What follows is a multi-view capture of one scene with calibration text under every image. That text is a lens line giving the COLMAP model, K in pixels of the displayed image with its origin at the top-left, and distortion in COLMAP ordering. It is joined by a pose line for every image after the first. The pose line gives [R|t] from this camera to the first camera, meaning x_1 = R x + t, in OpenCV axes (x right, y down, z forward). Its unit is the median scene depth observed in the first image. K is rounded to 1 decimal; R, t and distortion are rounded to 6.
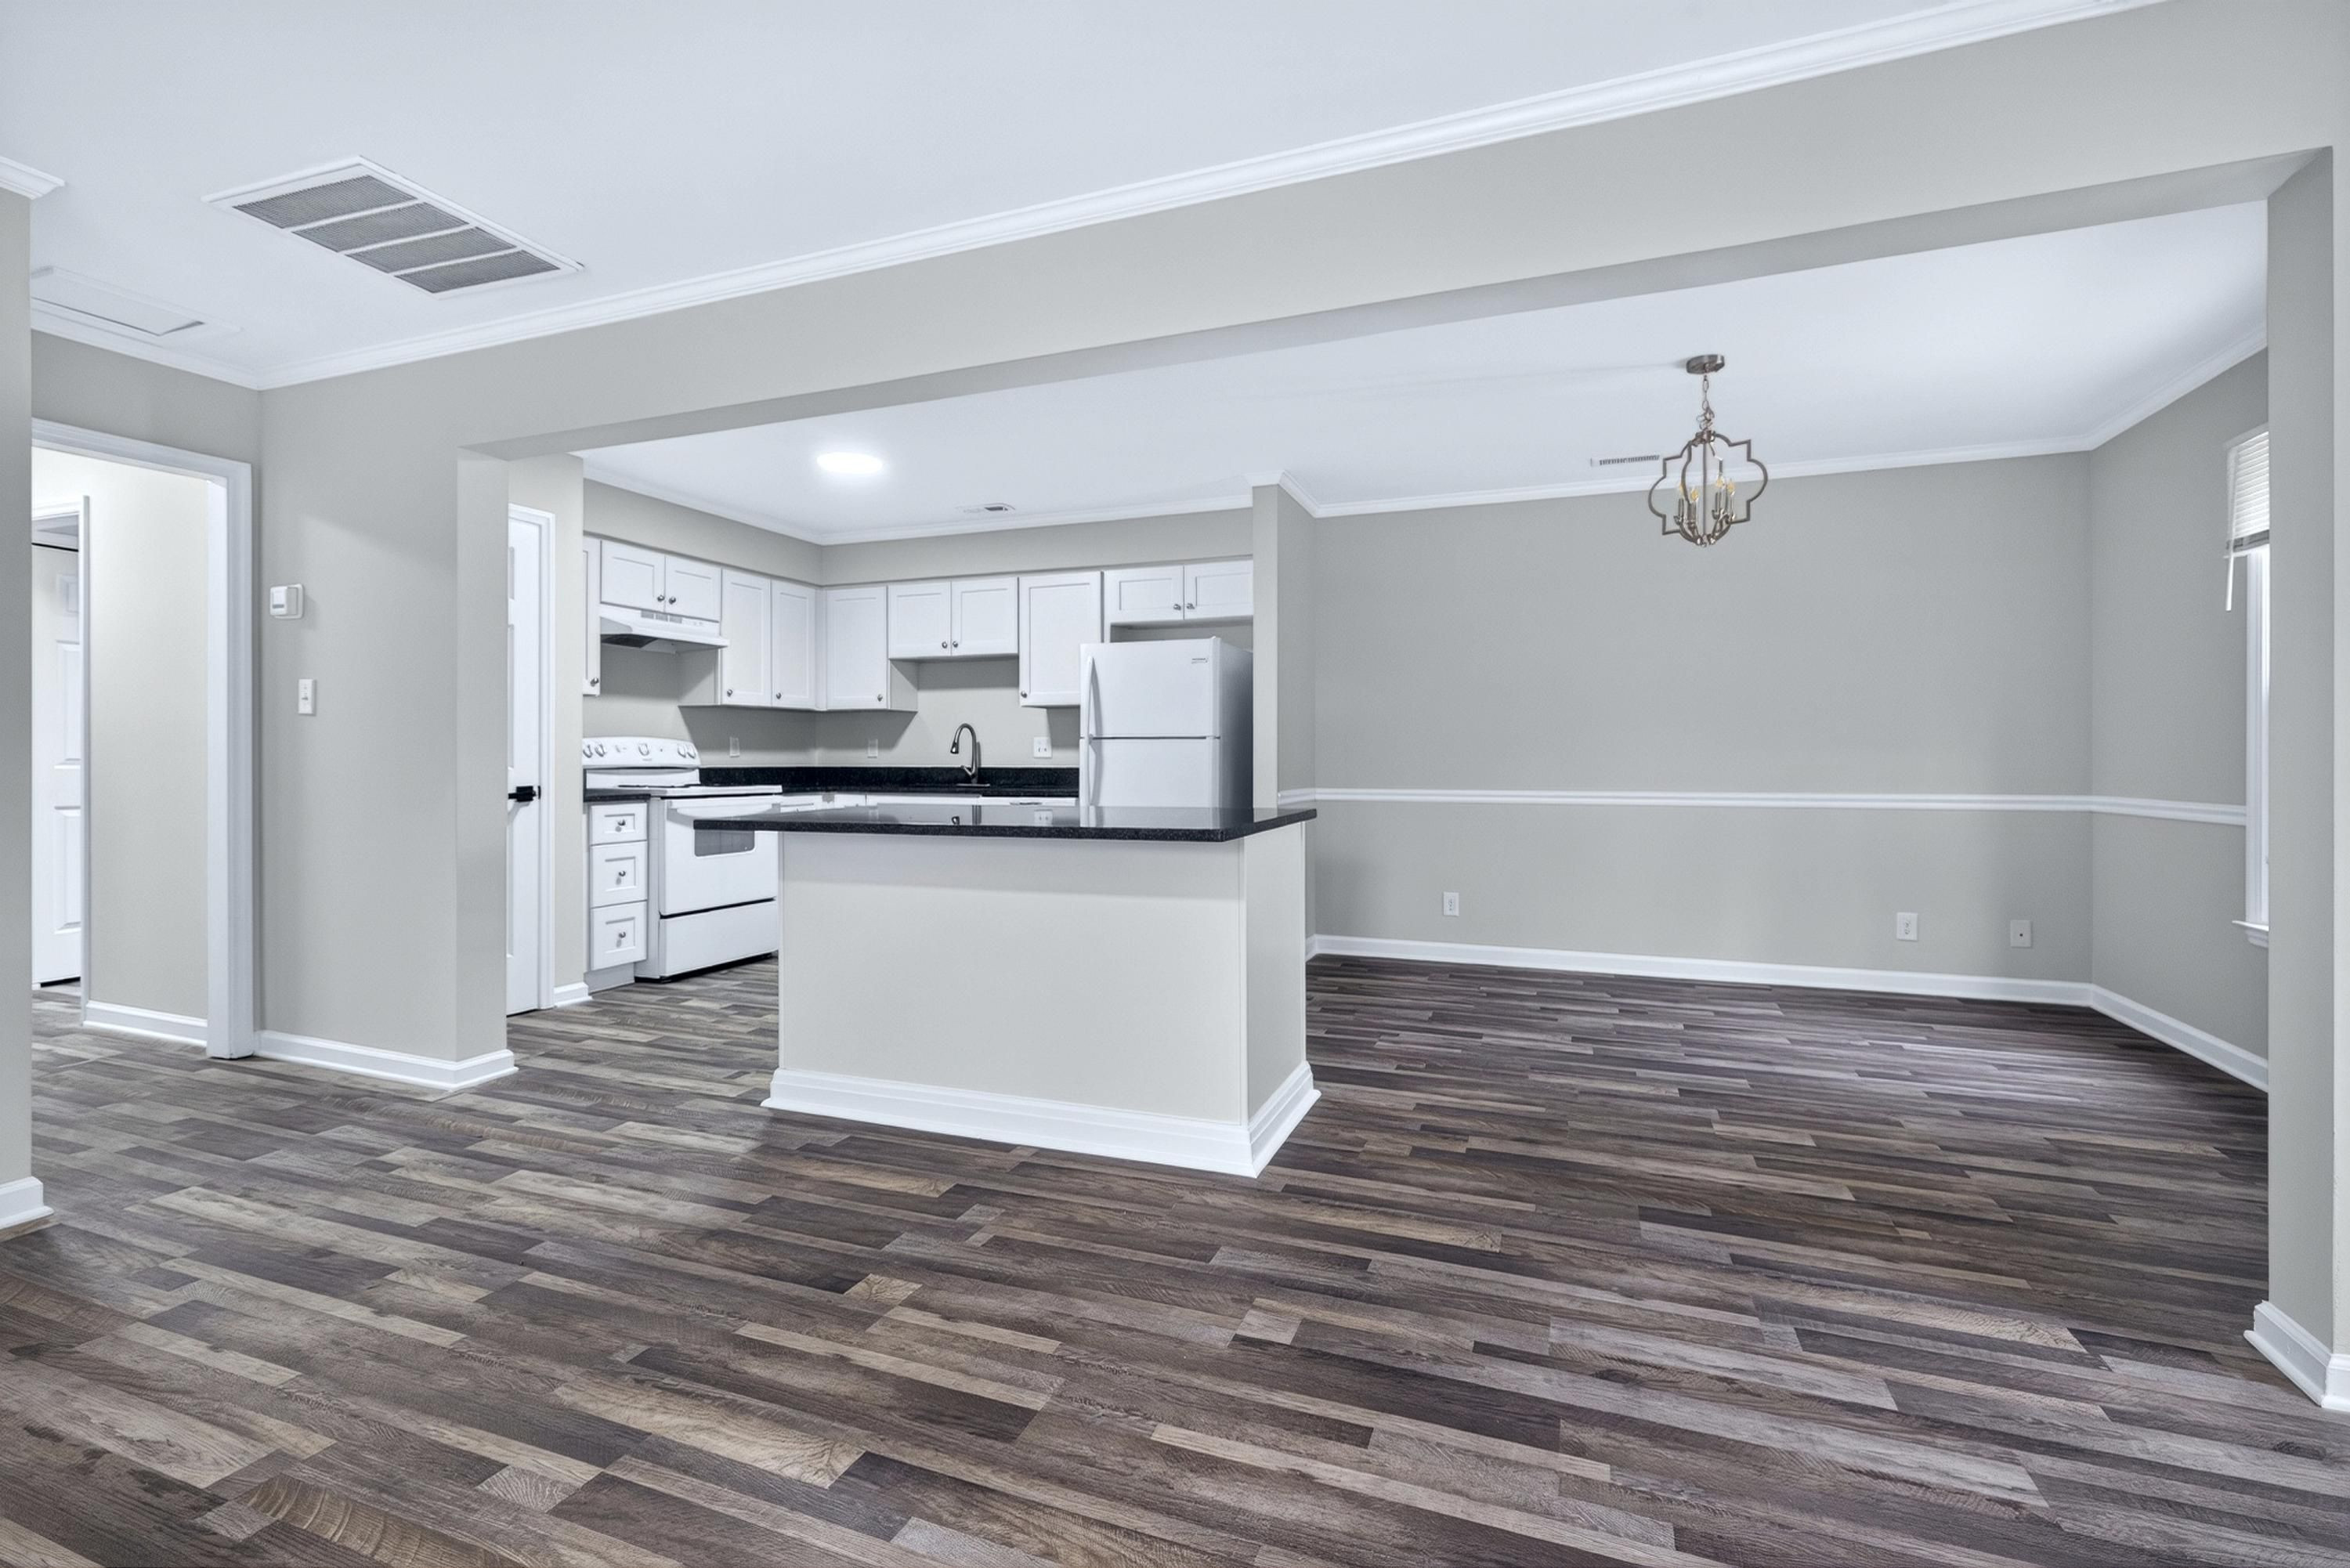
lens RADIAL K [[1043.1, 0, 1182.0], [0, 1043.1, 760.3], [0, 0, 1]] dist [0.002797, 0.000396]
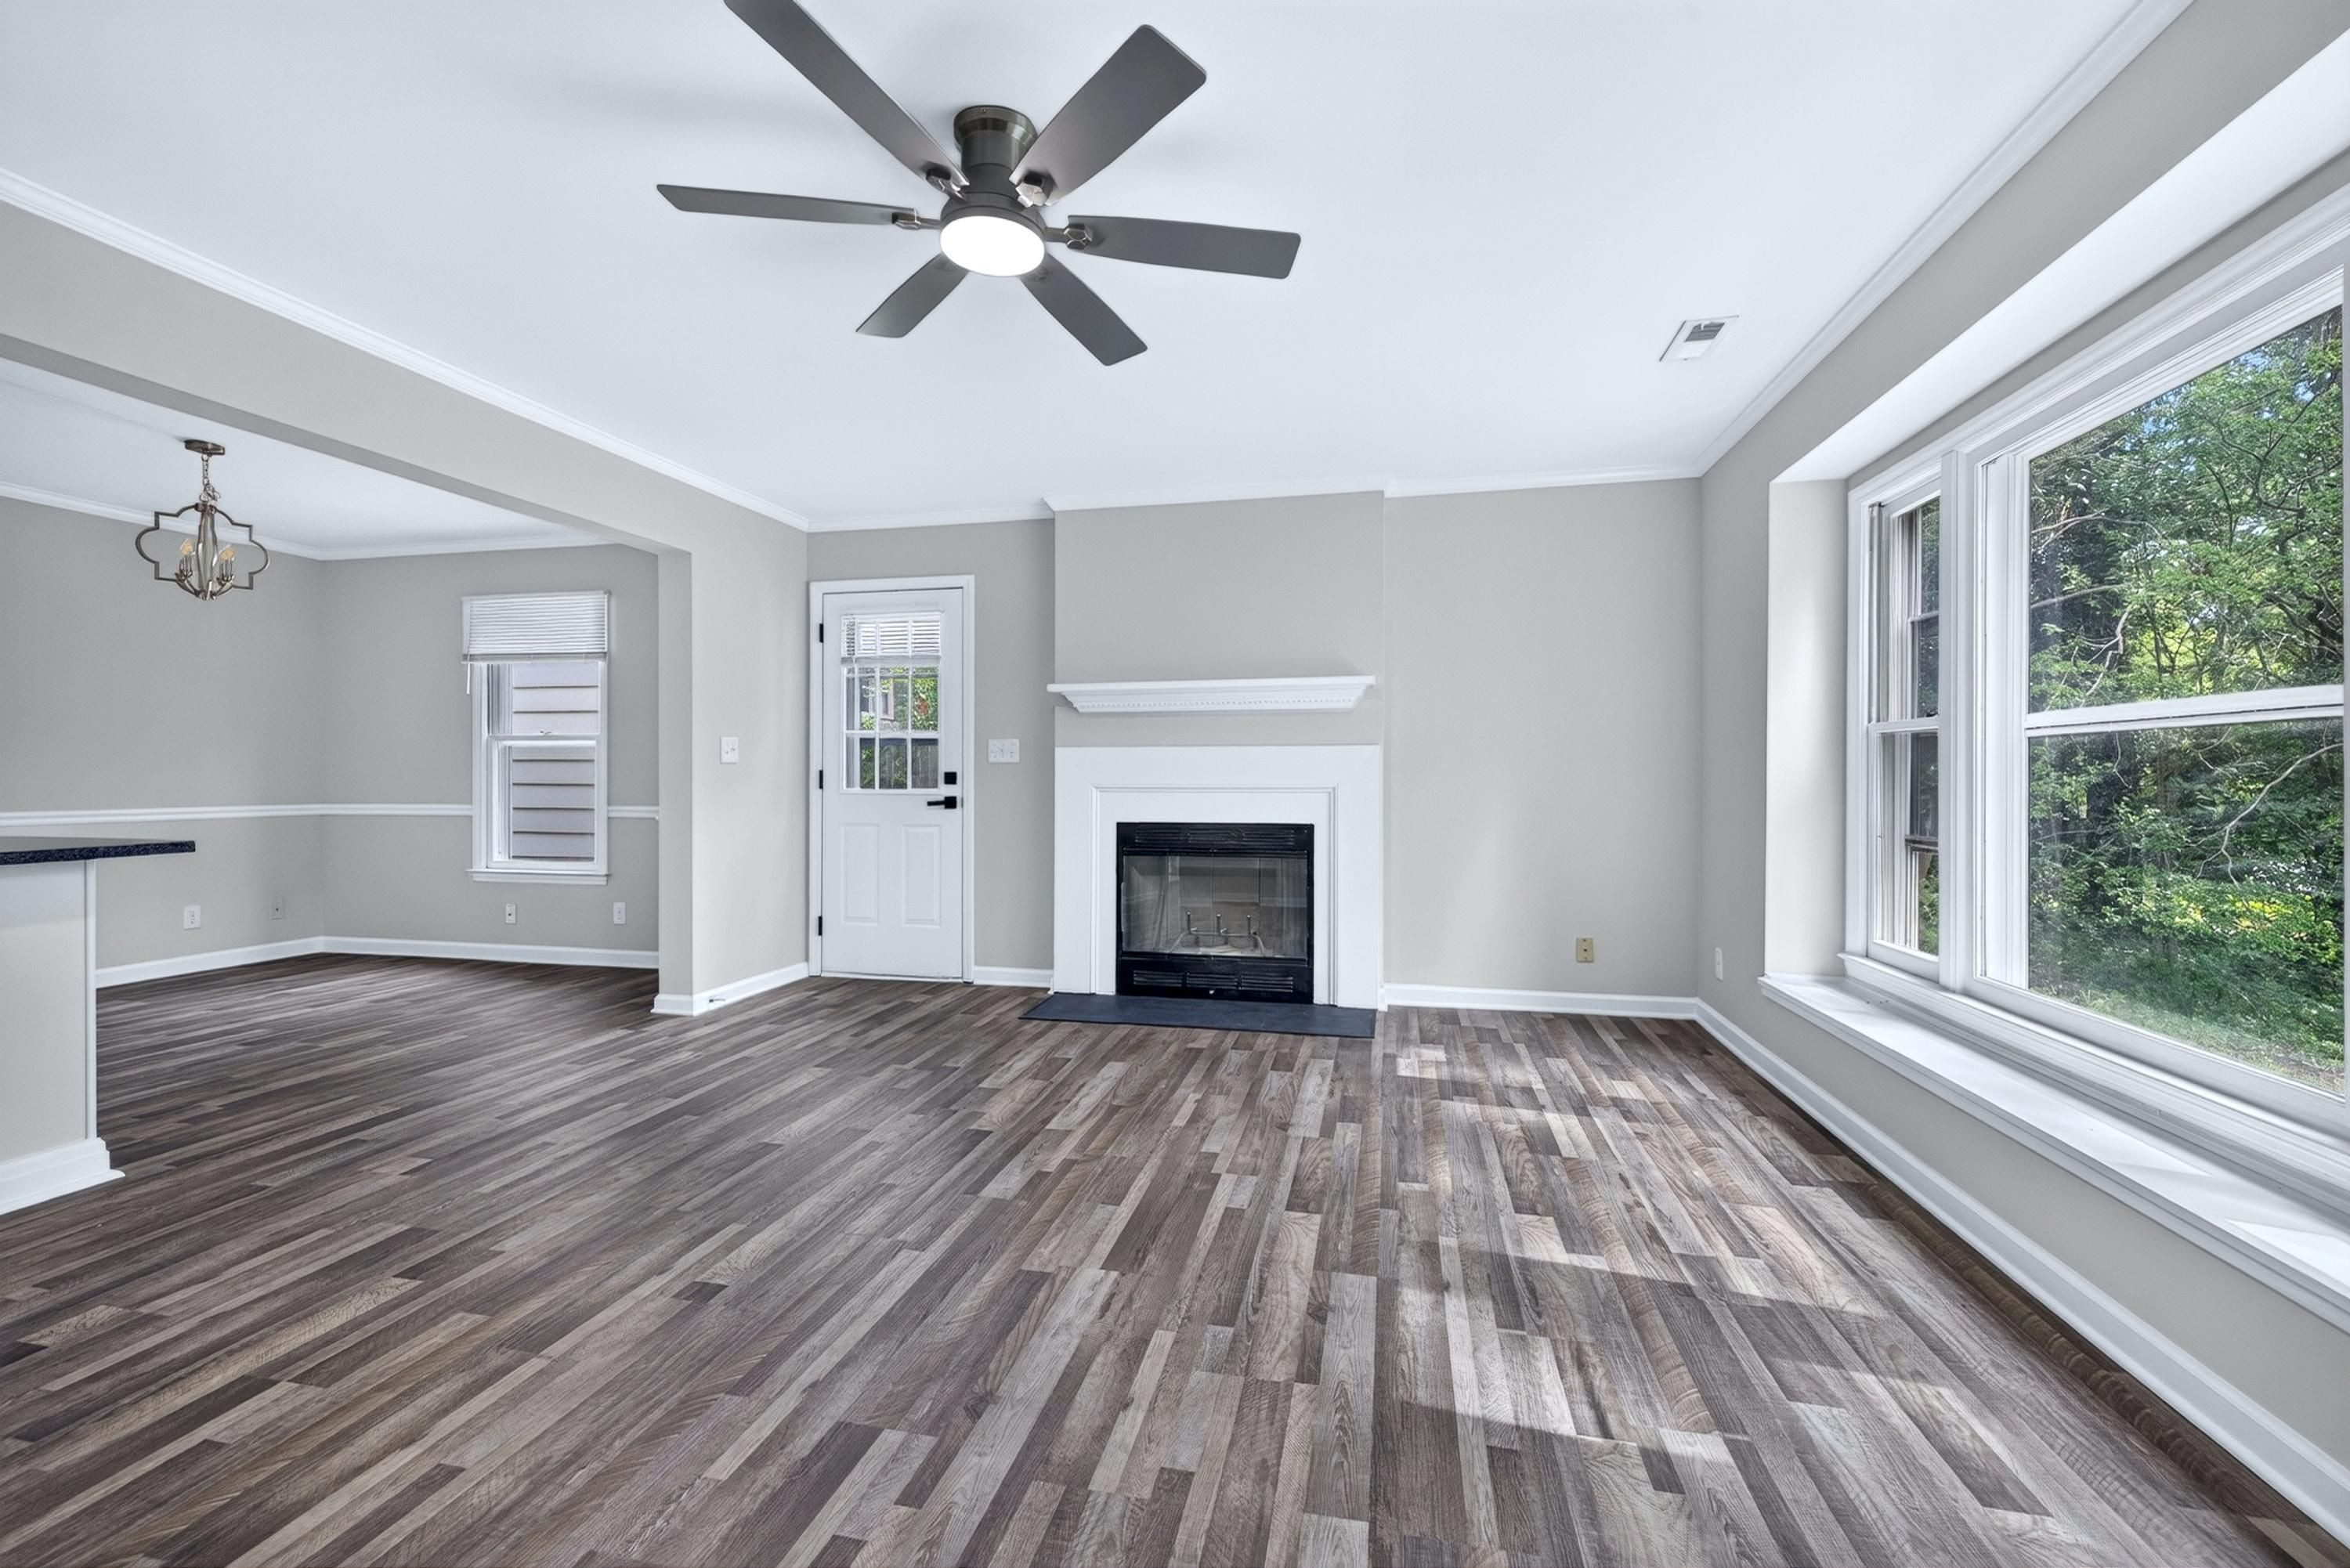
lens RADIAL K [[987.9, 0, 1171.6], [0, 987.9, 781.5], [0, 0, 1]] dist [0.001546, 0.000190]
pose [[-0.148608, -0.005134, 0.988883, -0.808722], [0.000338, 0.999986, 0.005242, -0.002400], [-0.988896, 0.001113, -0.148604, 0.076590]]
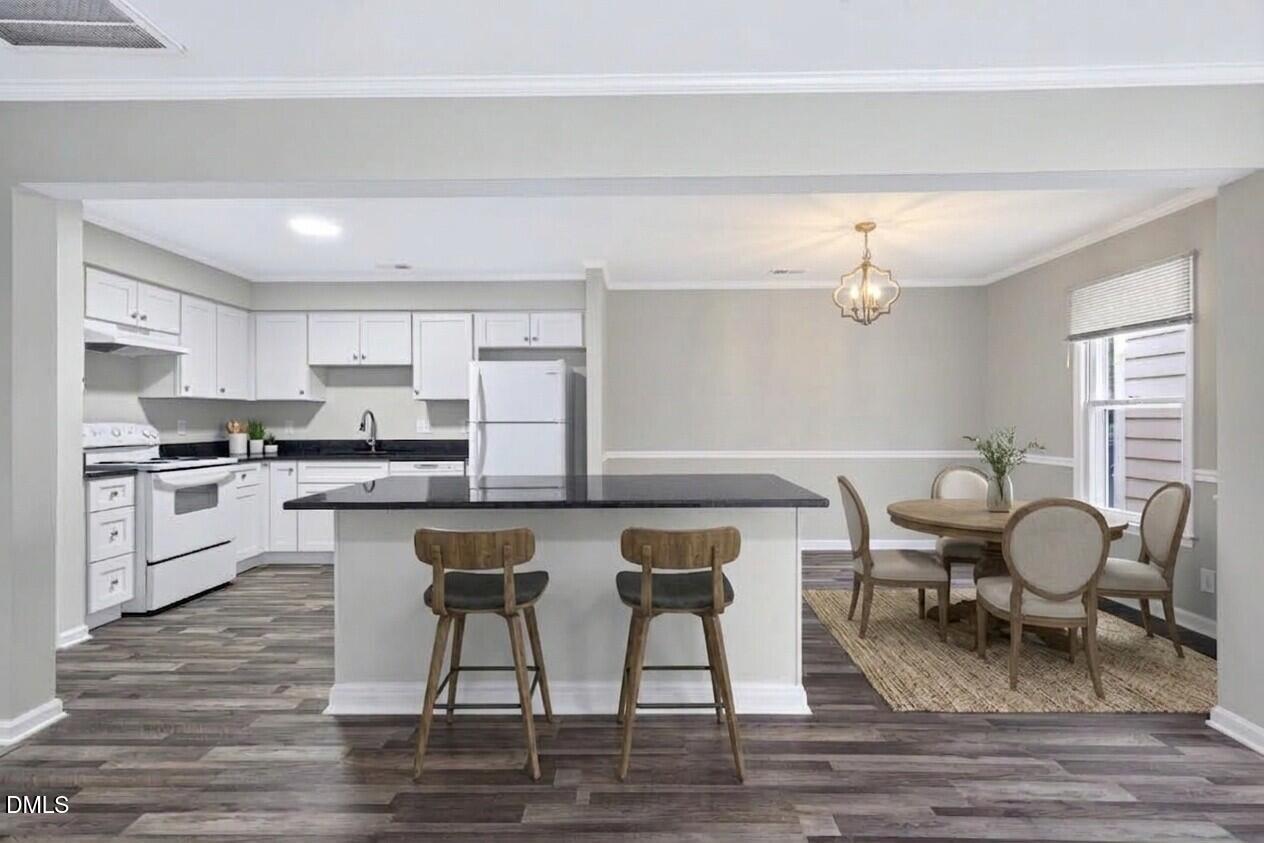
lens RADIAL K [[599.3, 0, 629.5], [0, 599.3, 420.9], [0, 0, 1]] dist [0.005706, 0.000531]
pose [[0.939811, -0.002722, 0.341683, -0.272951], [0.002938, 0.999996, -0.000114, -0.034950], [-0.341681, 0.001111, 0.939815, 0.140146]]
